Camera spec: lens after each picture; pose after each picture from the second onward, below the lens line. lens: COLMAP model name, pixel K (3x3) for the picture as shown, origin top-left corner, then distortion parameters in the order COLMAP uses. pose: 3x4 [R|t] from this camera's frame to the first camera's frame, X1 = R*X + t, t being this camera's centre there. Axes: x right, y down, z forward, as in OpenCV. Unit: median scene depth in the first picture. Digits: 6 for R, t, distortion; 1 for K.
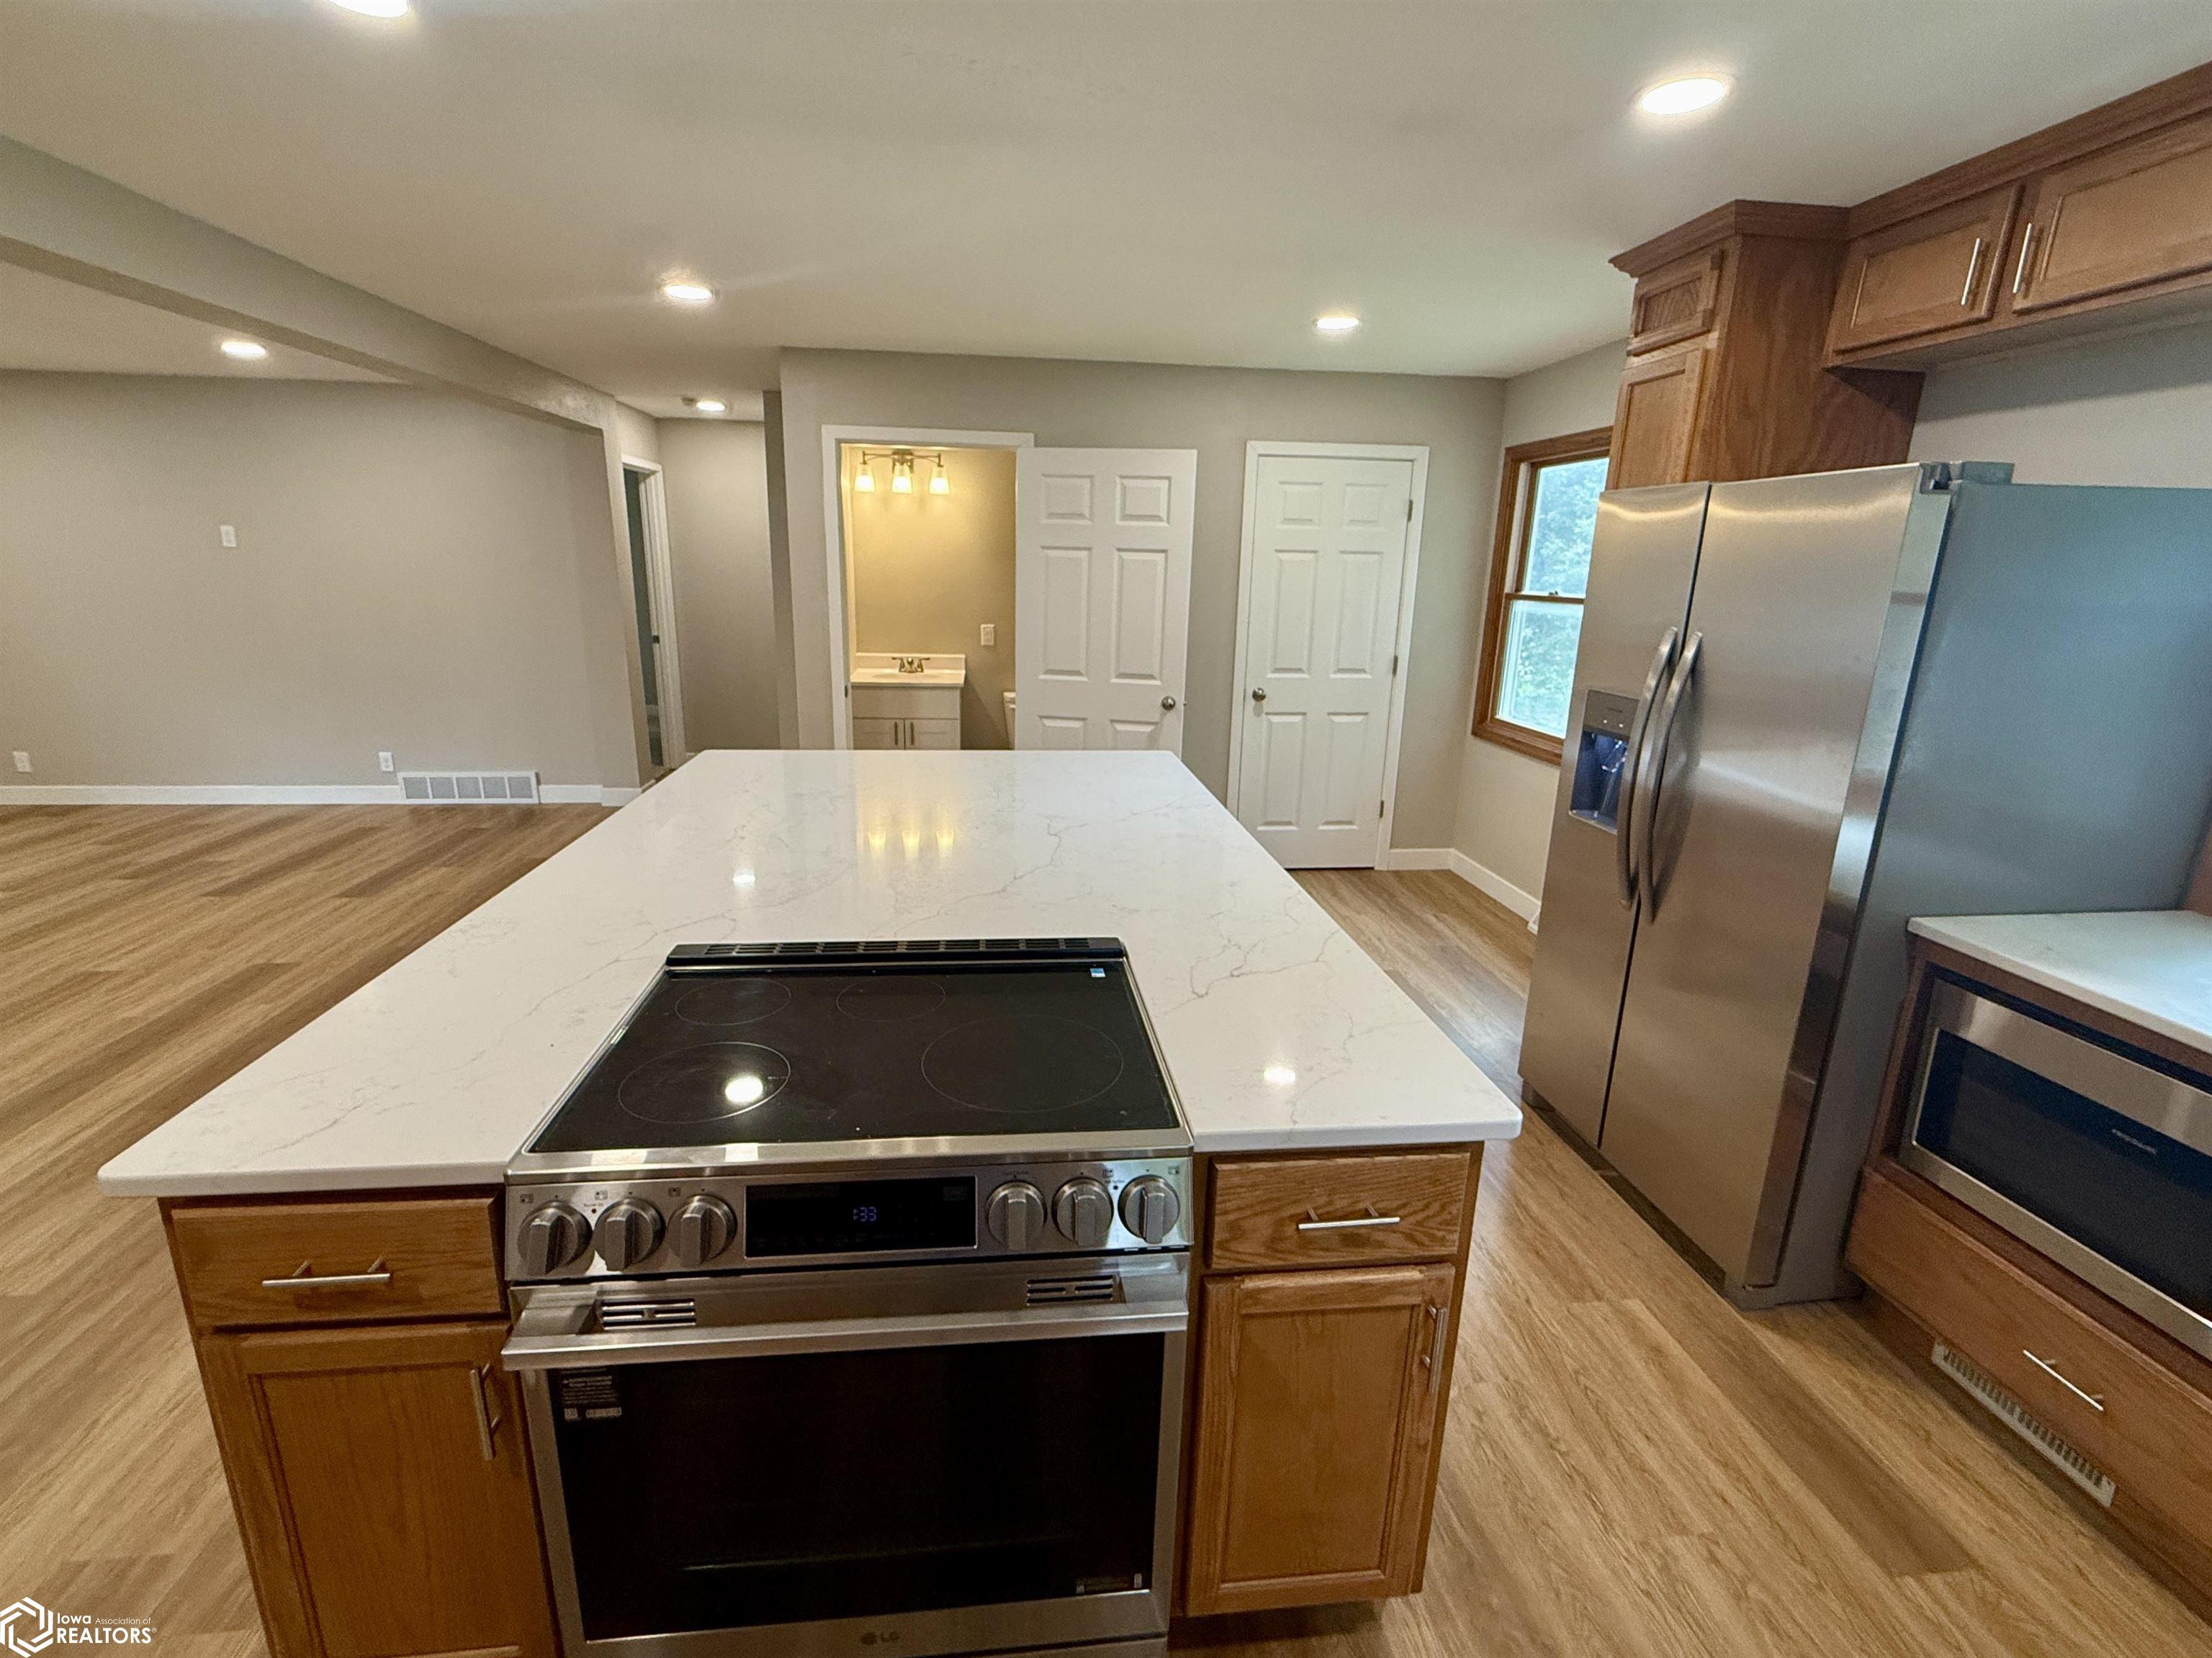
lens RADIAL K [[1034.7, 0, 1100.2], [0, 1034.7, 824.7], [0, 0, 1]] dist [-0.002562, -0.000466]
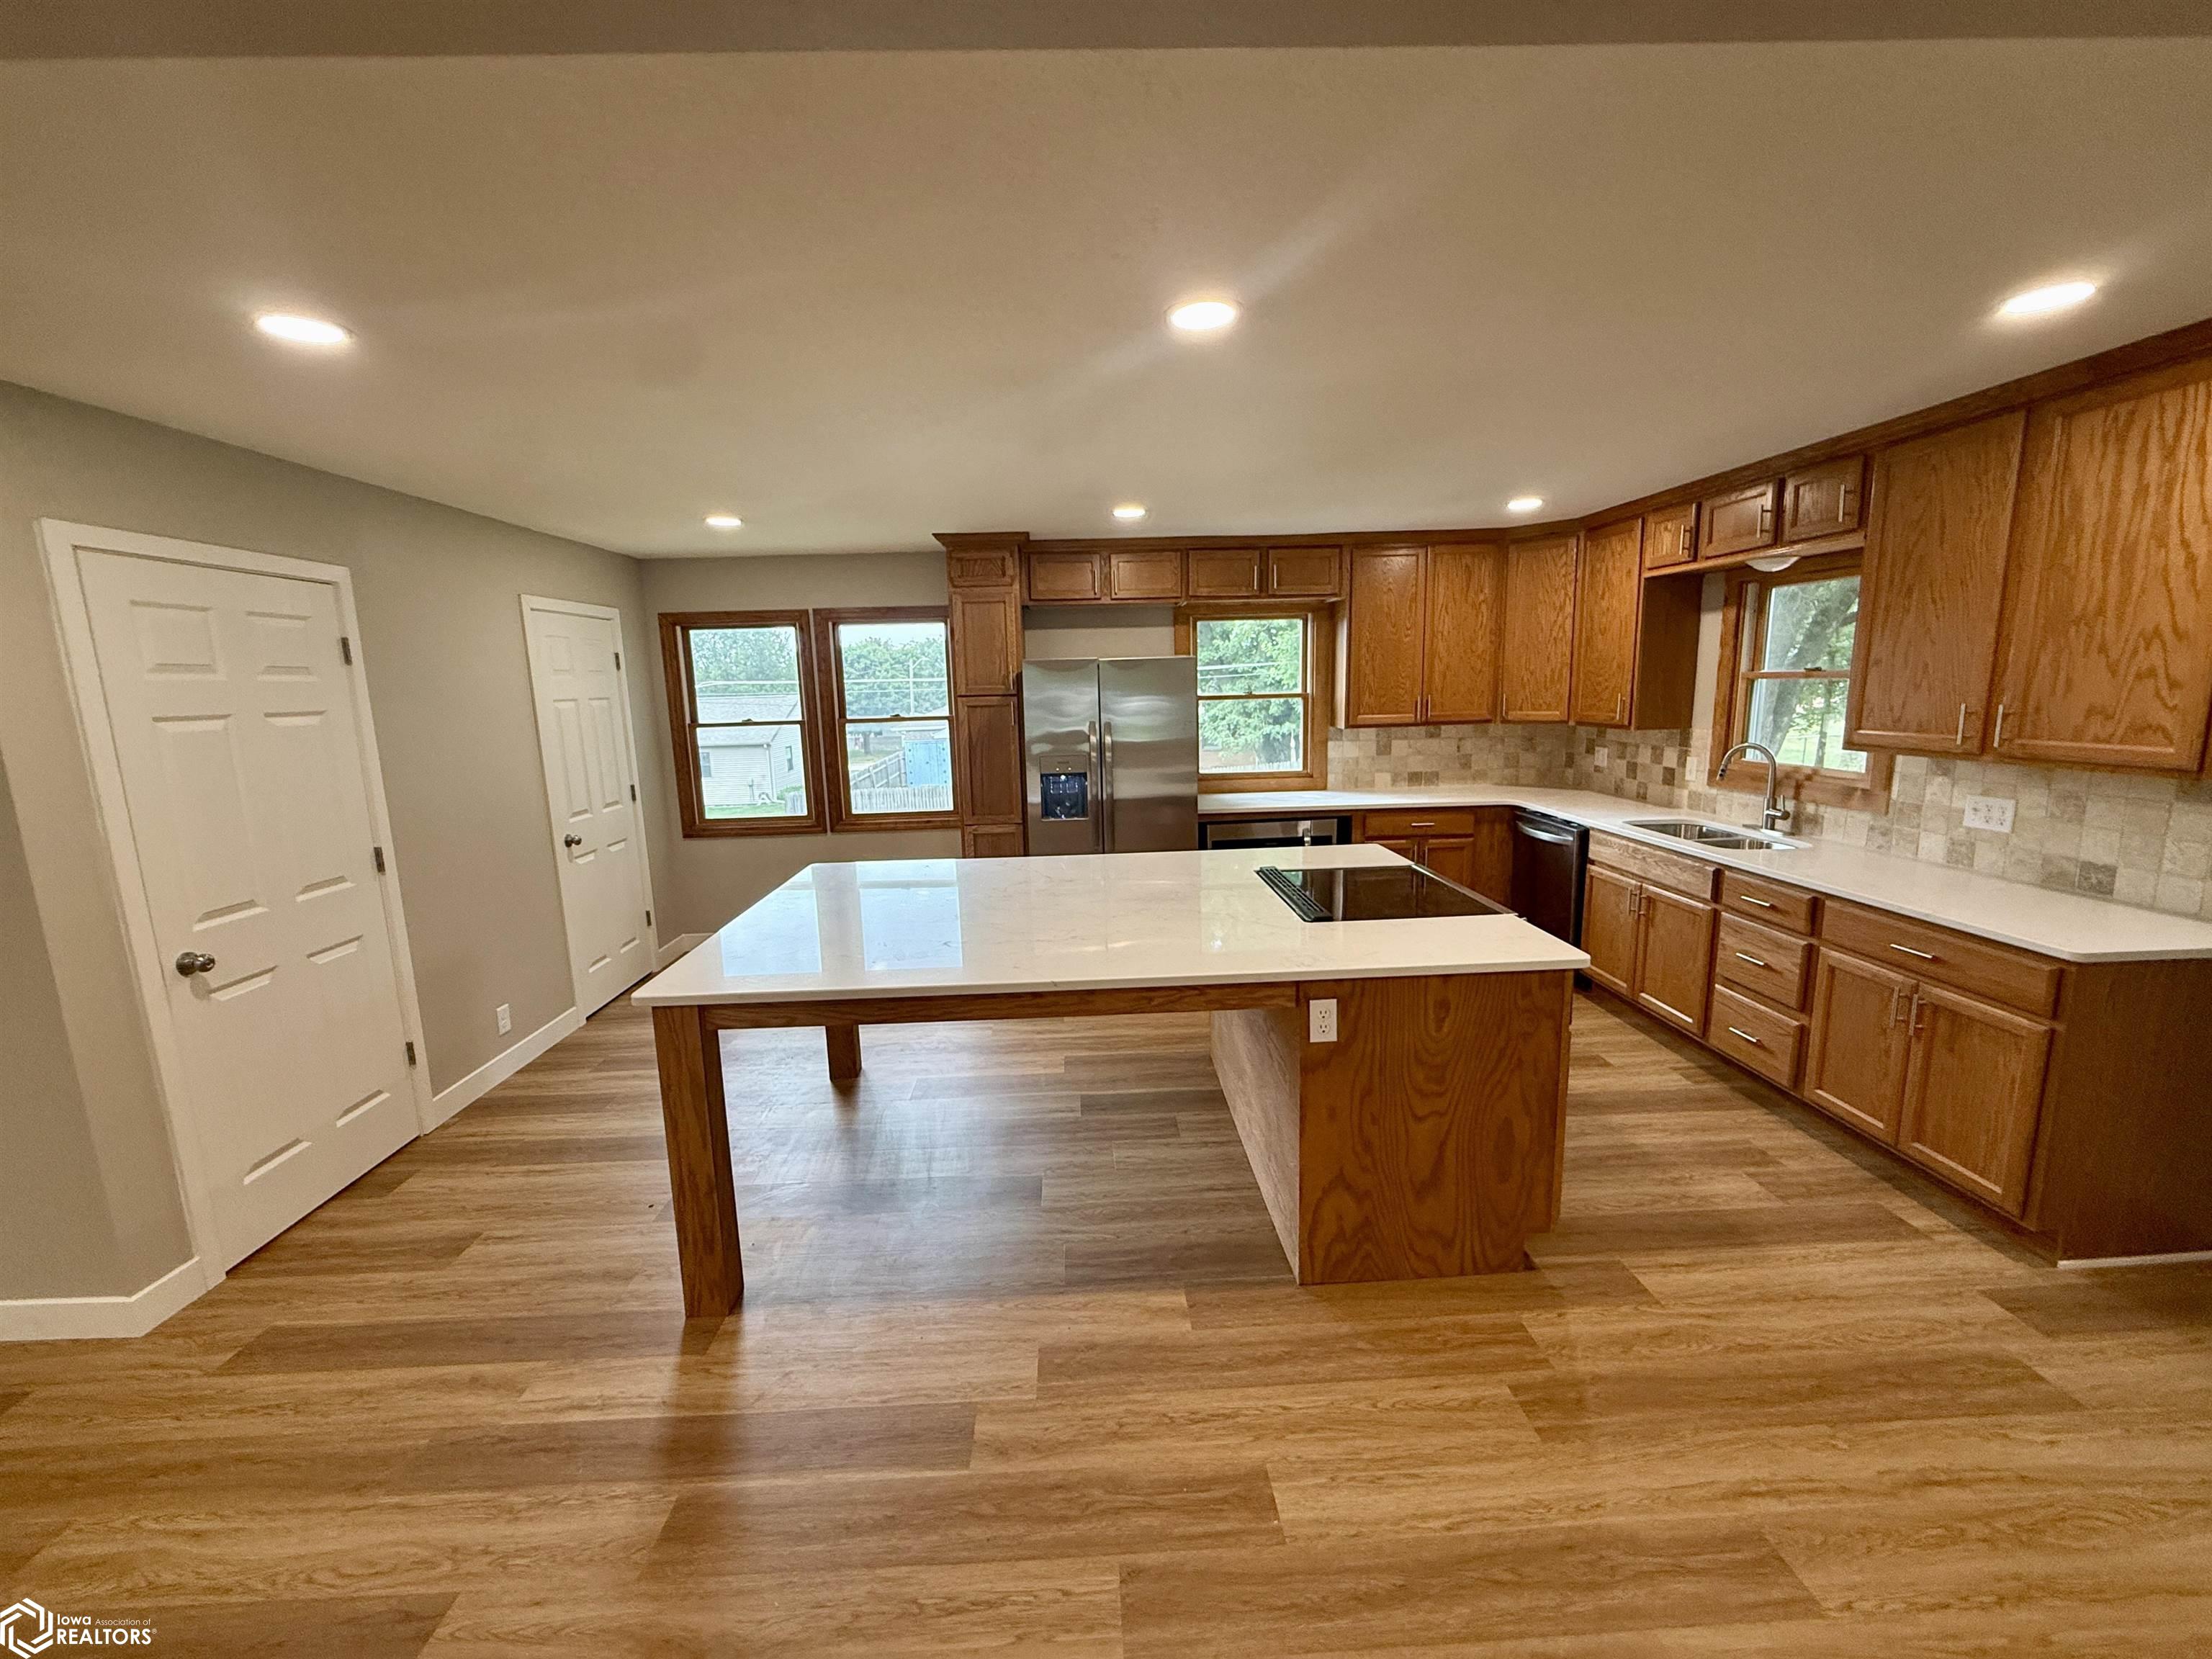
lens RADIAL K [[880.1, 0, 1101.3], [0, 880.1, 826.0], [0, 0, 1]] dist [-0.000080, -0.000076]
pose [[0.078742, -0.191664, 0.978297, -0.689826], [0.268702, 0.949104, 0.164318, -0.151452], [-0.959999, 0.249932, 0.126235, 0.419094]]
